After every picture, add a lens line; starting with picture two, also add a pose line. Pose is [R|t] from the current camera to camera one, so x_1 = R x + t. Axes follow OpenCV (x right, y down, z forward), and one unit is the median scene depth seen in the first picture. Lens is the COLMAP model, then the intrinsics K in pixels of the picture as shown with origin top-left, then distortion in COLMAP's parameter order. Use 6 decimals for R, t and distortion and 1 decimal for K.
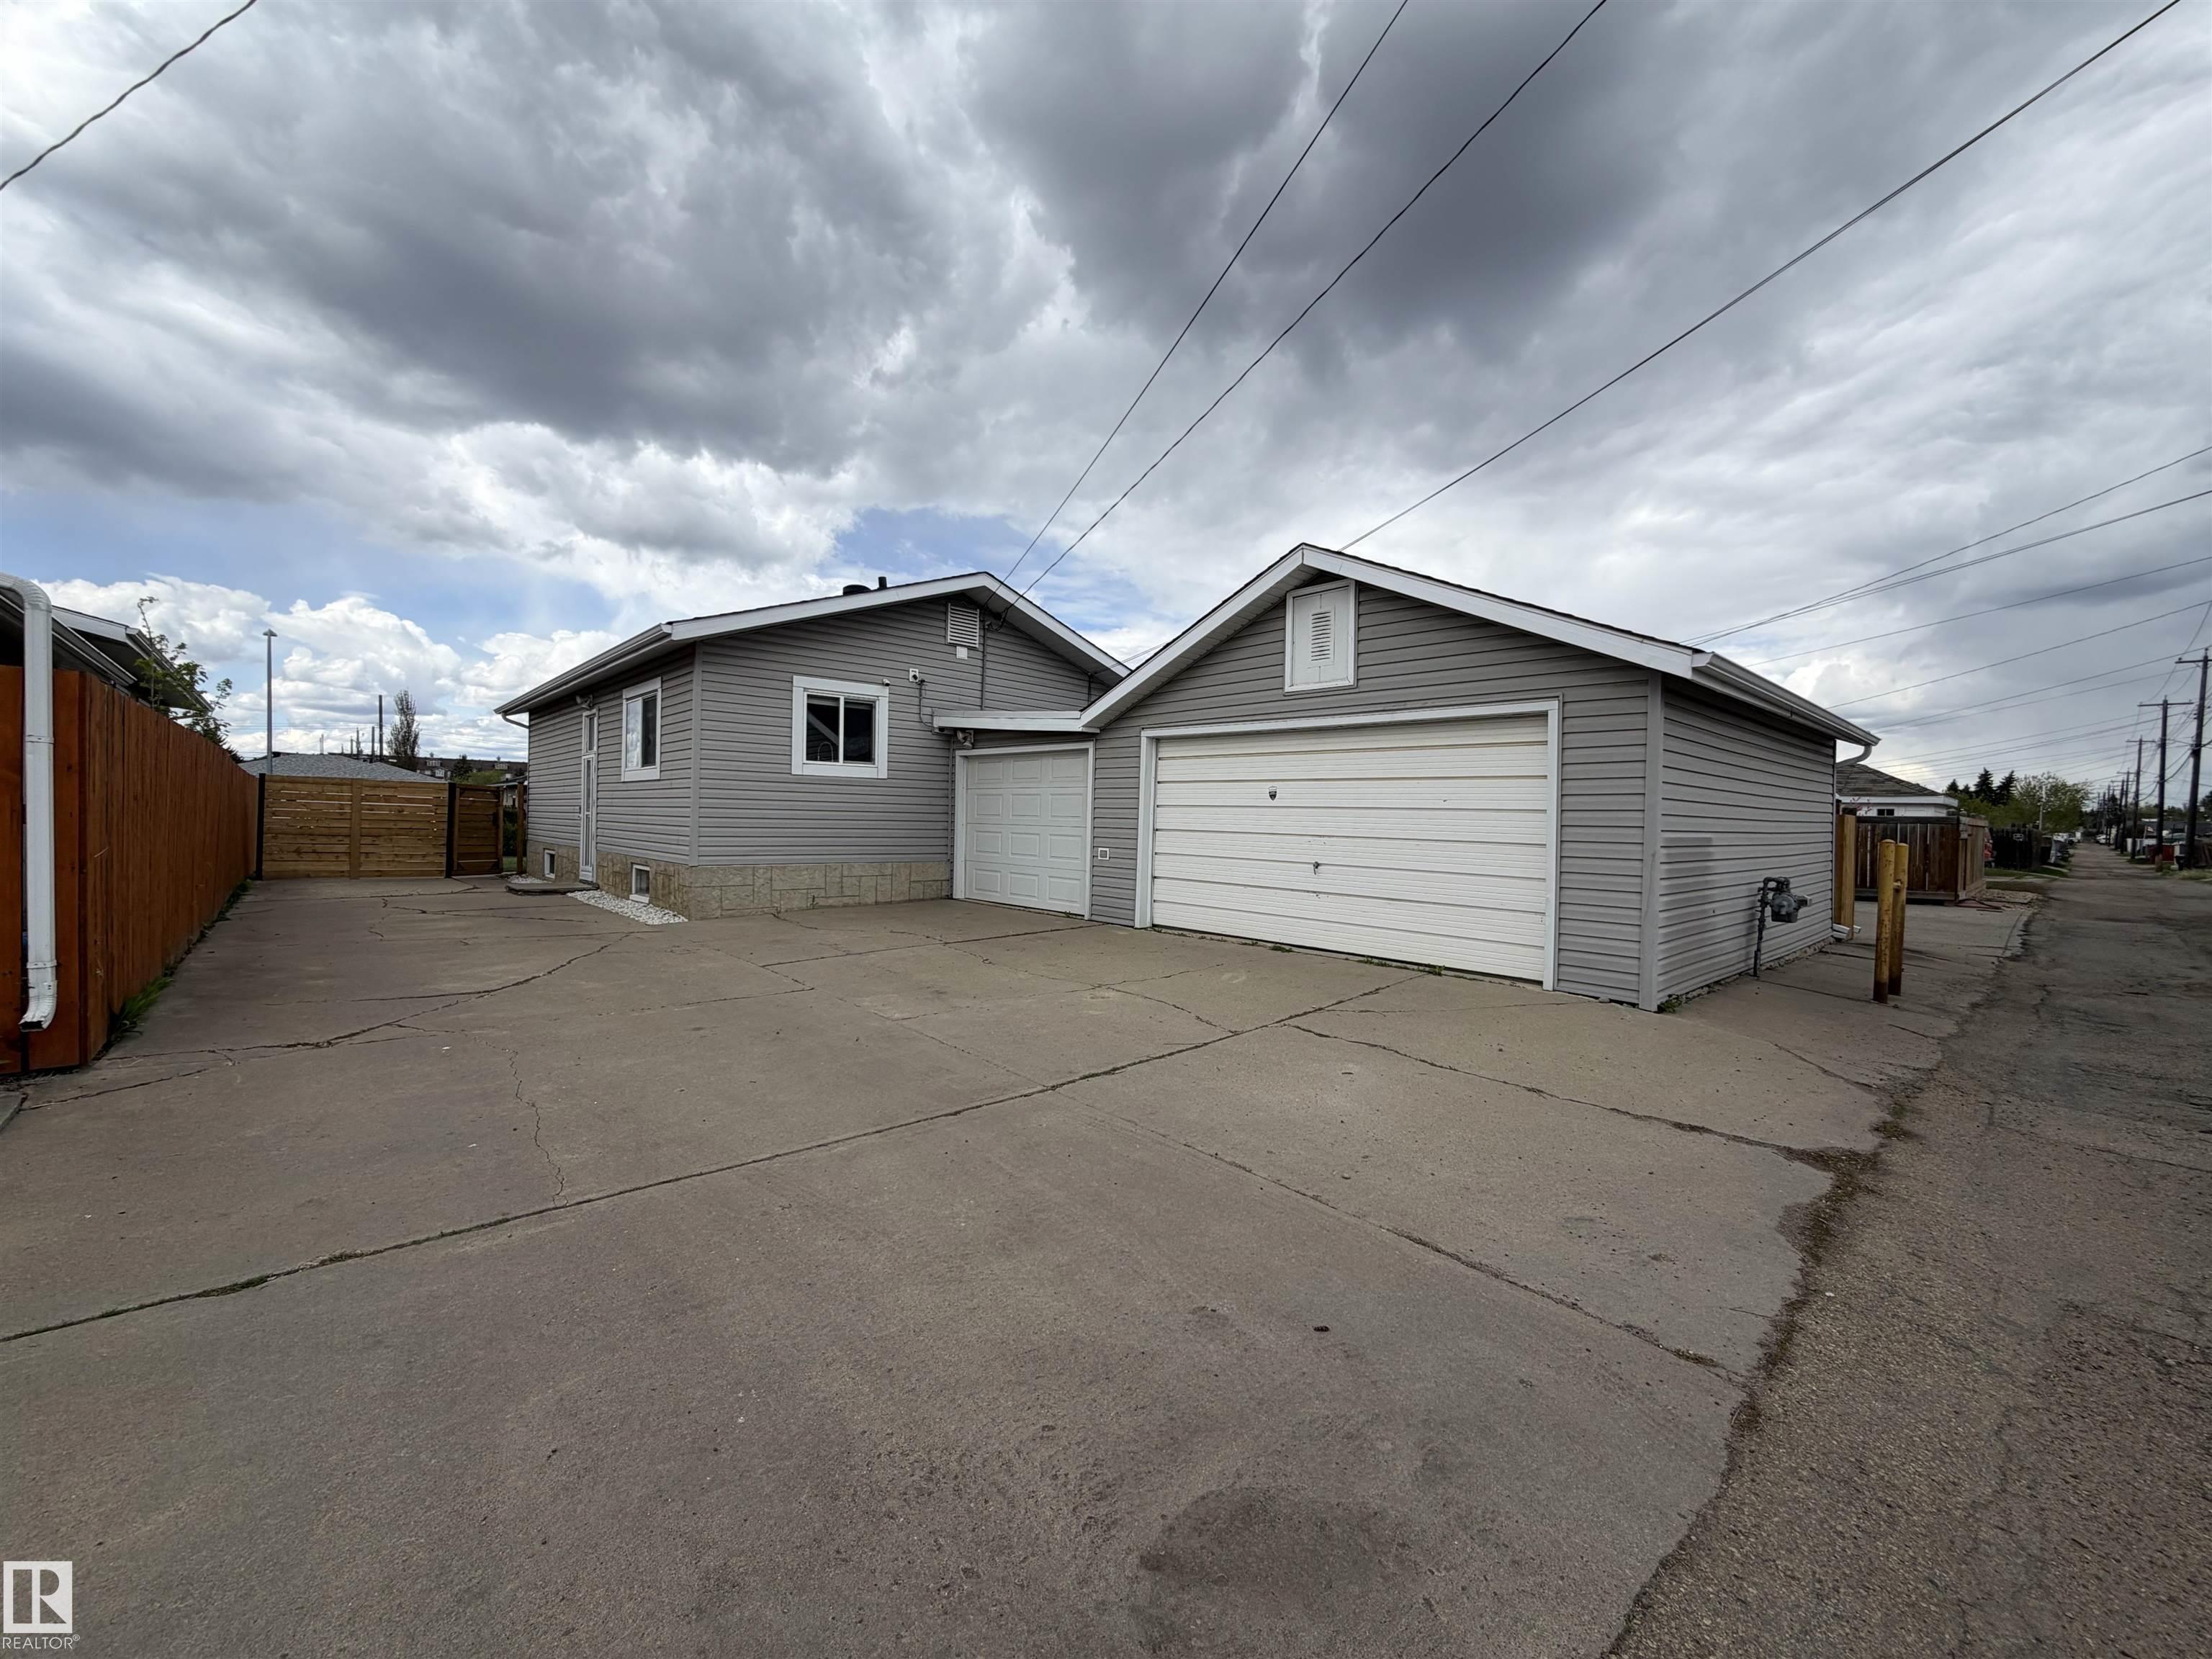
lens RADIAL K [[879.6, 0, 1104.4], [0, 879.6, 837.3], [0, 0, 1]] dist [0.001105, -0.000703]
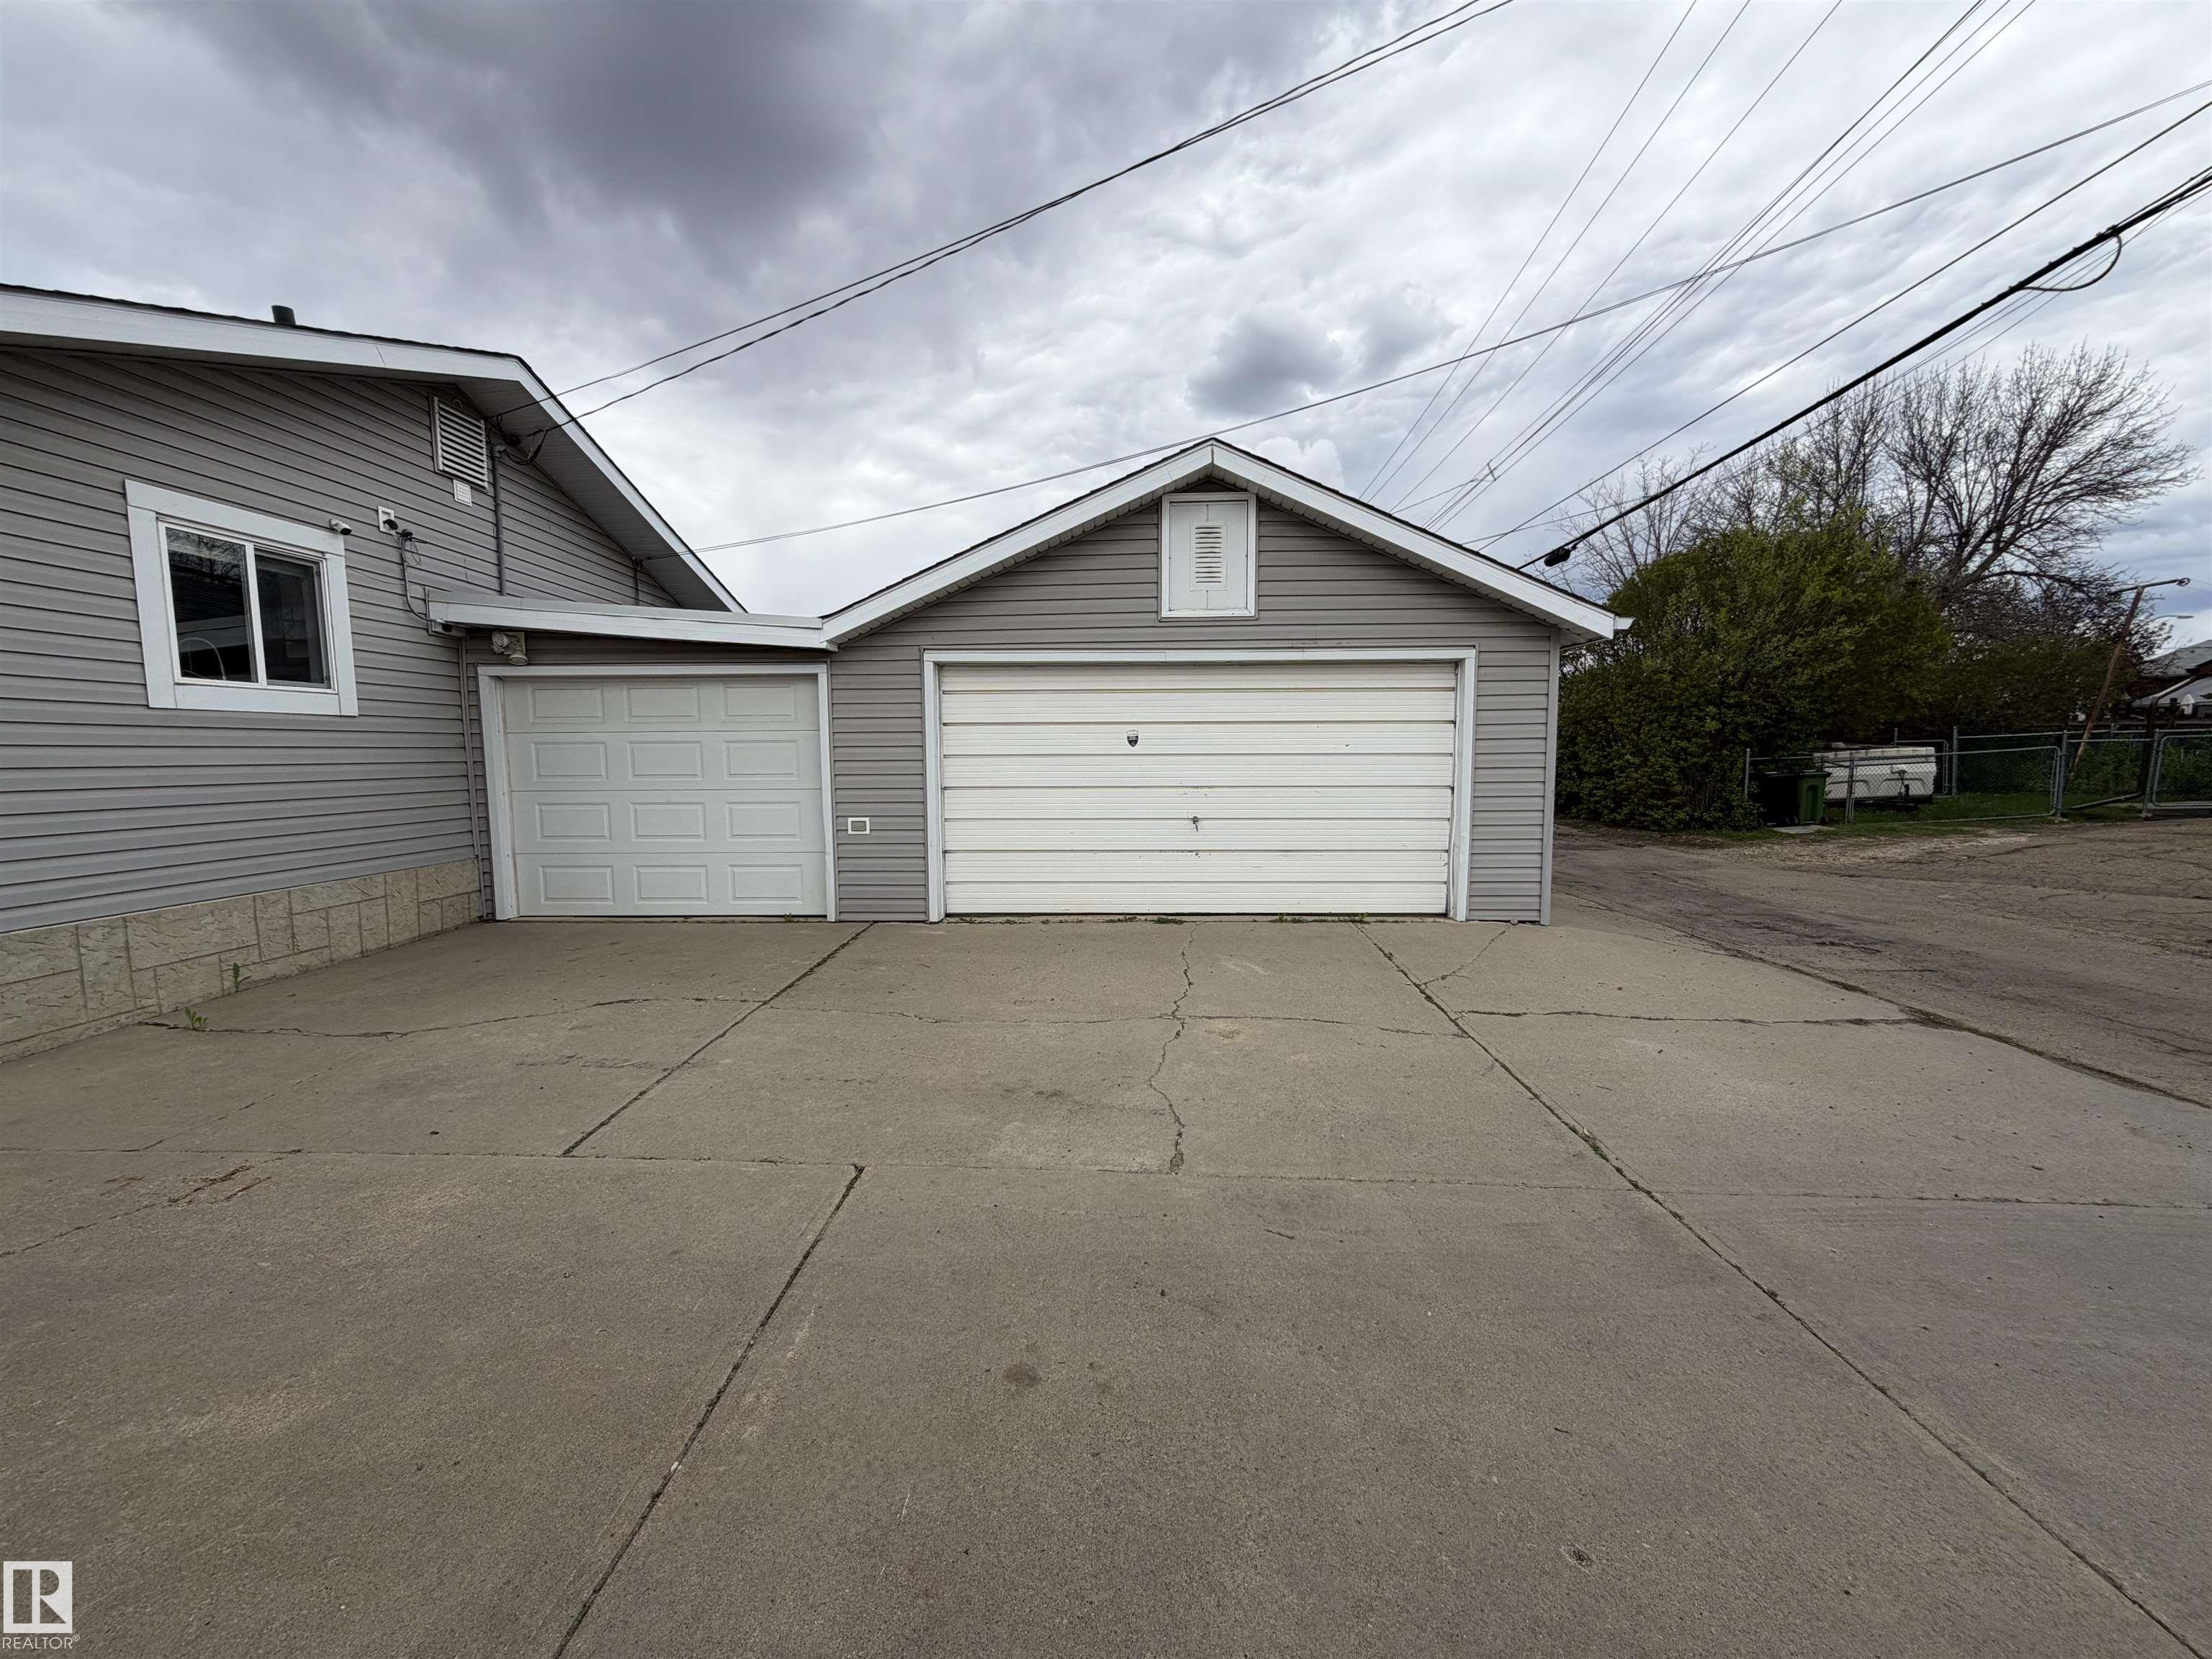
lens RADIAL K [[879.6, 0, 1099.6], [0, 879.6, 827.8], [0, 0, 1]] dist [0.001105, -0.000703]
pose [[0.701900, -0.088903, 0.706705, -0.469659], [0.039469, 0.995510, 0.086034, -0.041919], [-0.711181, -0.032495, 0.702258, 0.473698]]
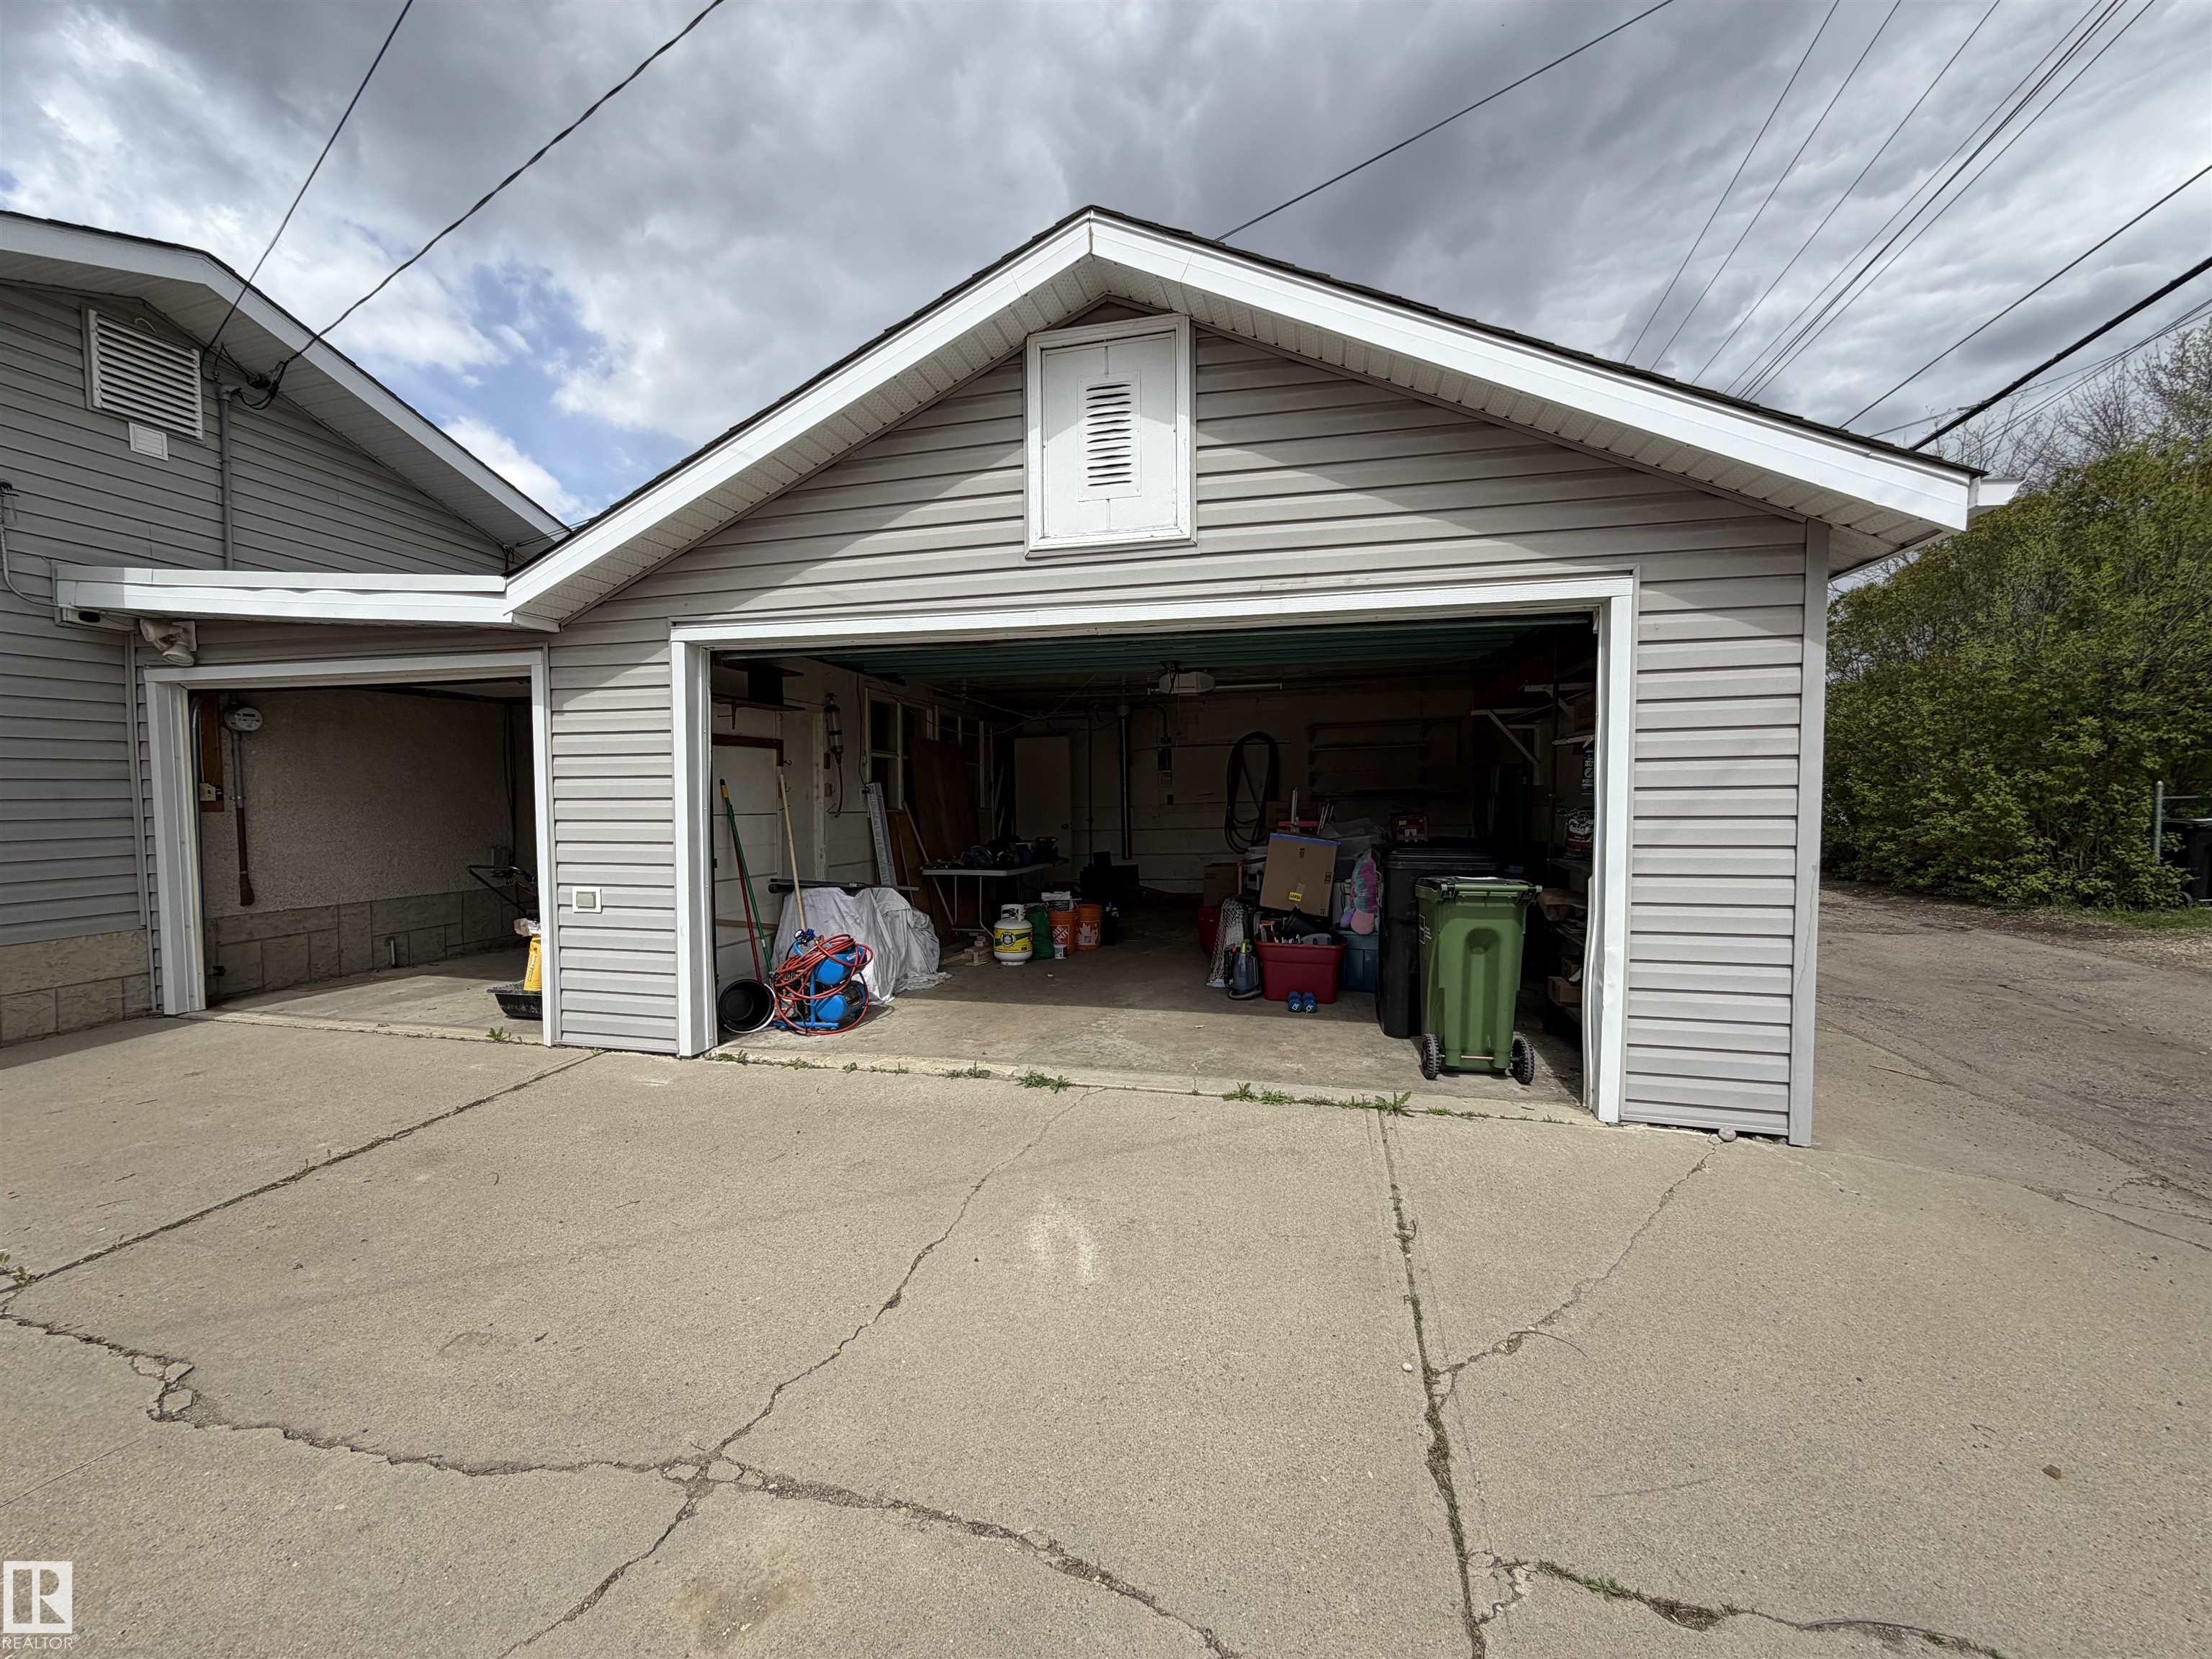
lens RADIAL K [[879.6, 0, 1096.3], [0, 879.6, 829.4], [0, 0, 1]] dist [0.001105, -0.000703]
pose [[0.832138, -0.053838, 0.551949, -0.039045], [0.038278, 0.998479, 0.039684, -0.032490], [-0.553246, -0.011895, 0.832933, 0.612136]]
